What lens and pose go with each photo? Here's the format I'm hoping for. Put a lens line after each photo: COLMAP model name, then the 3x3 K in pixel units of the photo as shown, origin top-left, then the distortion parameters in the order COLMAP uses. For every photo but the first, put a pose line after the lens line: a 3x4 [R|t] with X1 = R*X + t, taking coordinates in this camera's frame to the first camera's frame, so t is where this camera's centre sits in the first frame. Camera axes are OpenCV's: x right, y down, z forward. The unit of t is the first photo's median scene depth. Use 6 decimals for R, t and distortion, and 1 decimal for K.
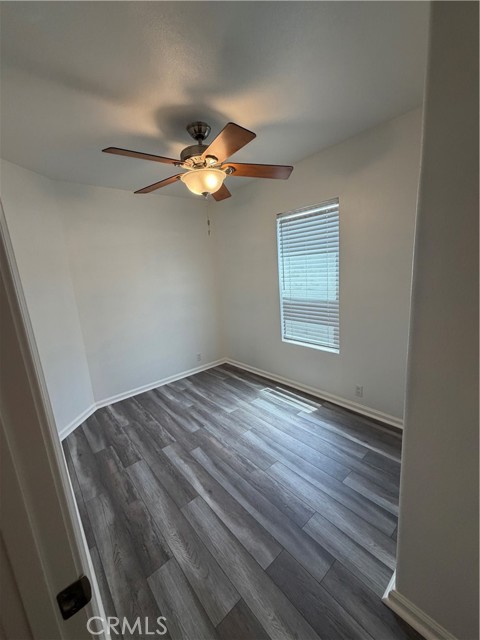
lens RADIAL K [[255.4, 0, 240.9], [0, 255.4, 319.0], [0, 0, 1]] dist [-0.000410, 0.000255]
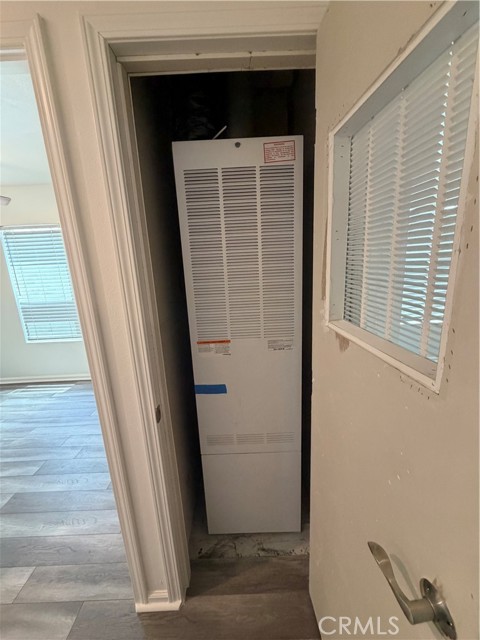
lens RADIAL K [[255.4, 0, 240.9], [0, 255.4, 319.0], [0, 0, 1]] dist [-0.000410, 0.000255]
pose [[0.645576, -0.125174, 0.753368, -0.063606], [0.147557, 0.988332, 0.037770, 0.091826], [-0.749305, 0.086781, 0.656514, -0.466935]]
